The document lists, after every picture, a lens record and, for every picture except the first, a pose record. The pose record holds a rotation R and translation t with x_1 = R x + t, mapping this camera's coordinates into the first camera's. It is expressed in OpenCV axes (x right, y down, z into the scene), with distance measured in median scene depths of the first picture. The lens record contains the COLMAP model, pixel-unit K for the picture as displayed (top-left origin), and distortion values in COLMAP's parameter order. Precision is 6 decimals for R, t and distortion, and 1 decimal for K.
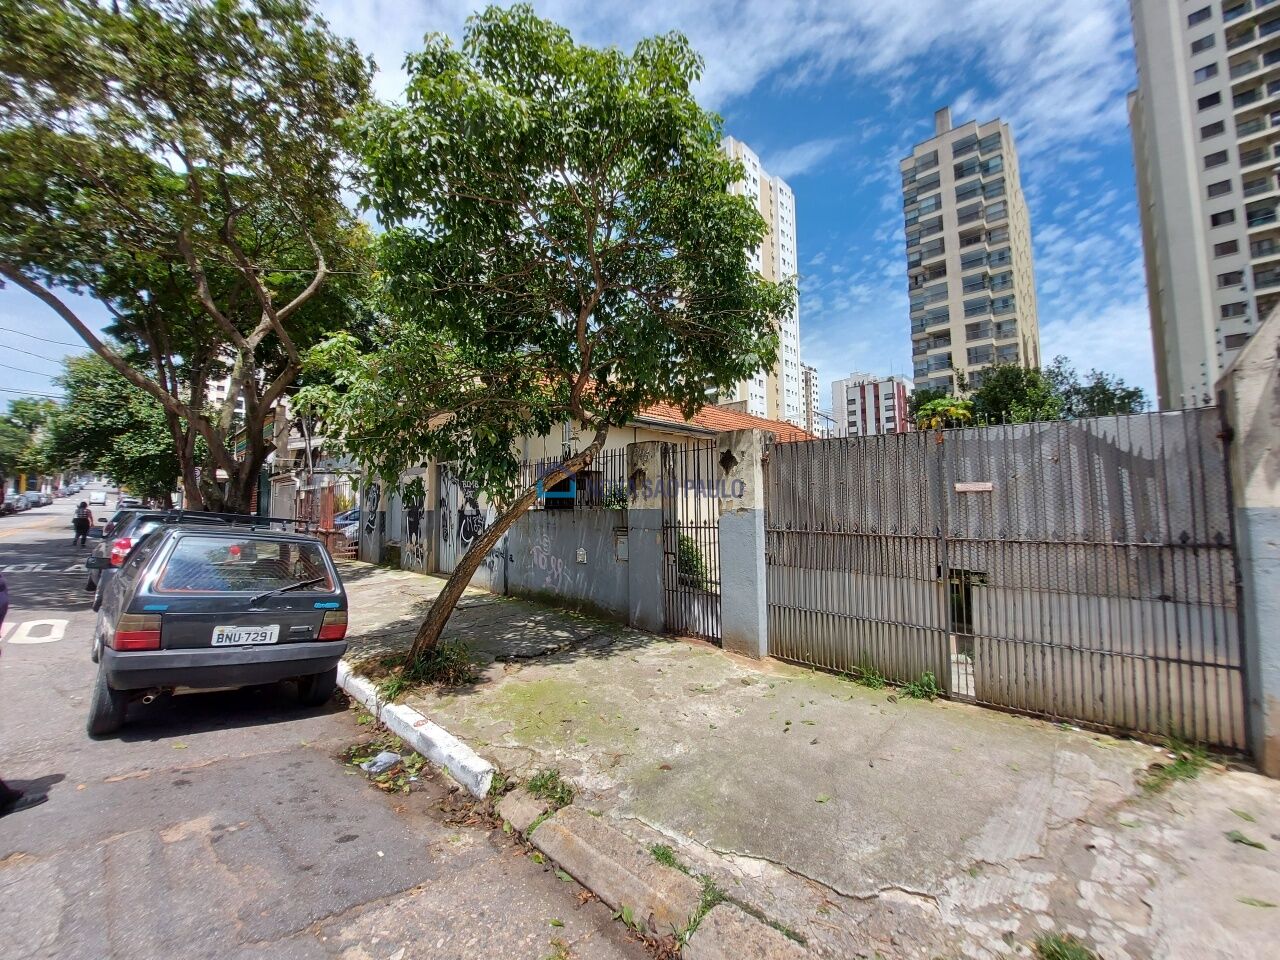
lens RADIAL K [[516.5, 0, 636.1], [0, 516.5, 476.5], [0, 0, 1]] dist [-0.026097, 0.003344]
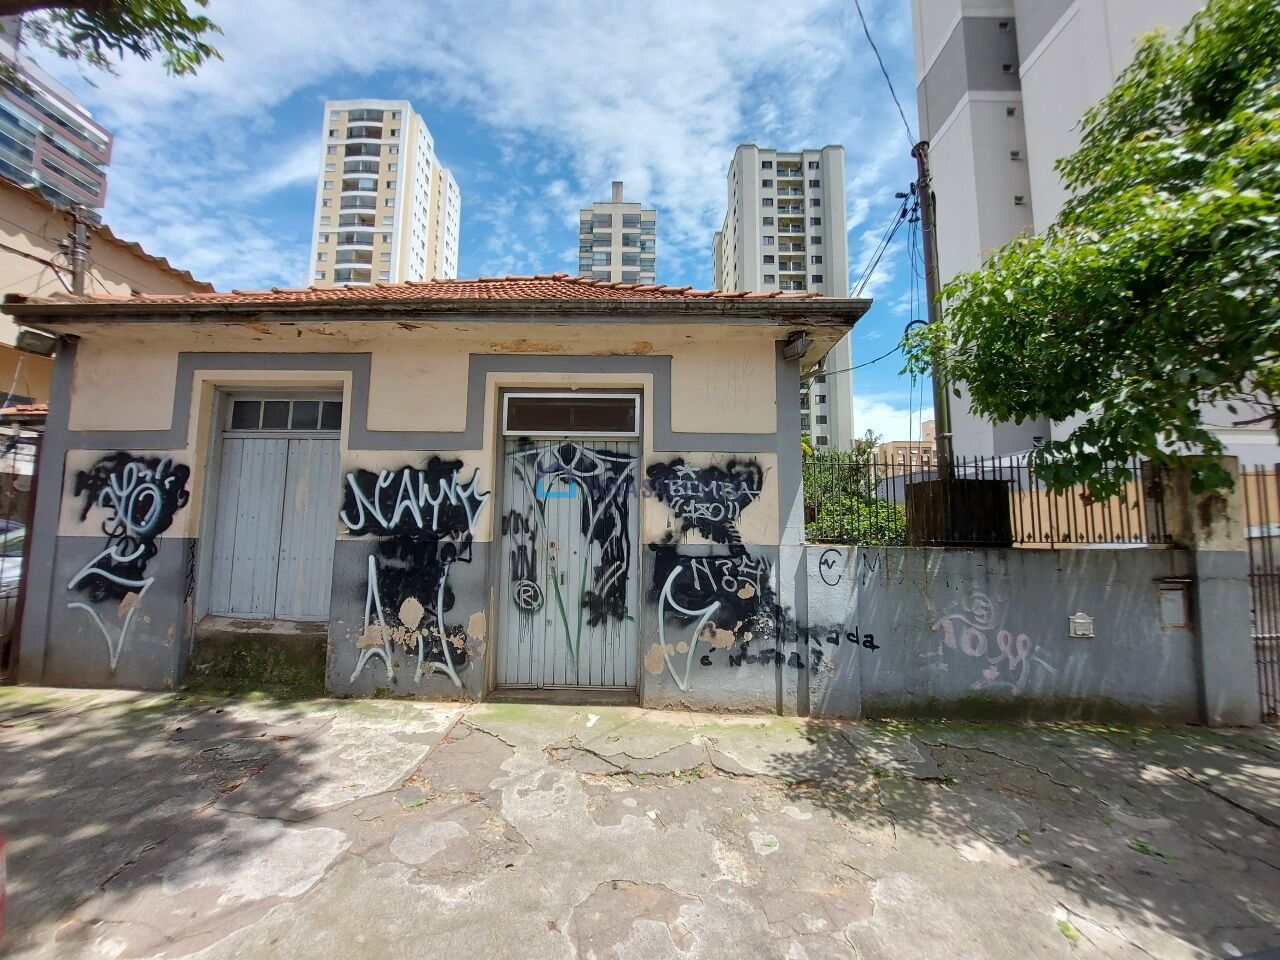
lens RADIAL K [[516.5, 0, 636.1], [0, 516.5, 476.5], [0, 0, 1]] dist [-0.026097, 0.003344]
pose [[0.718298, 0.083052, 0.690761, -0.152418], [-0.063686, 0.996530, -0.053591, 0.007189], [-0.692815, -0.005497, 0.721094, 0.155915]]
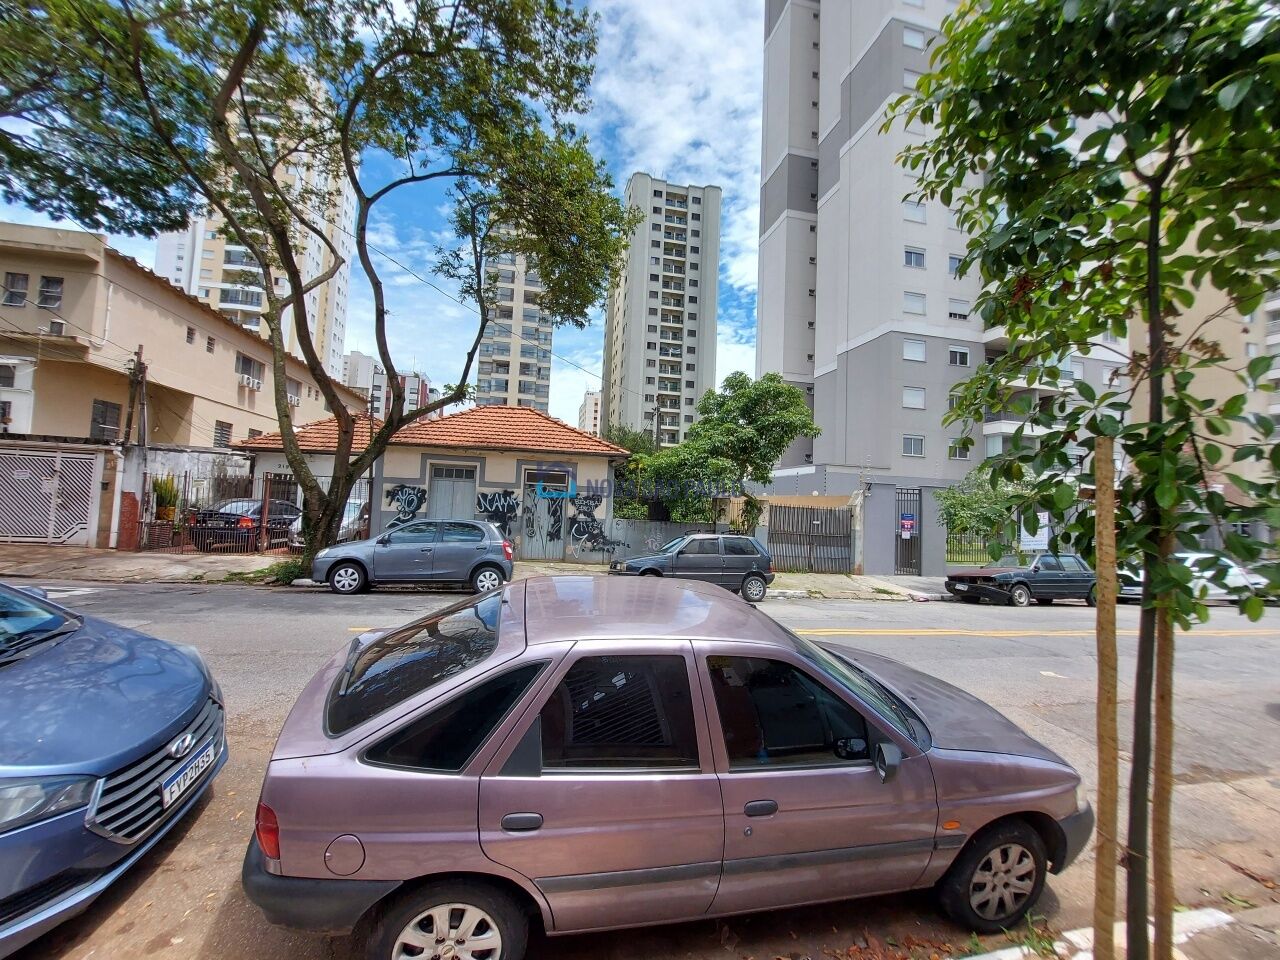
lens RADIAL K [[516.5, 0, 636.1], [0, 516.5, 476.5], [0, 0, 1]] dist [-0.026097, 0.003344]
pose [[0.546271, 0.073711, 0.834359, -0.353096], [-0.104555, 0.994330, -0.019389, -0.011312], [-0.831057, -0.076645, 0.550881, -0.005270]]
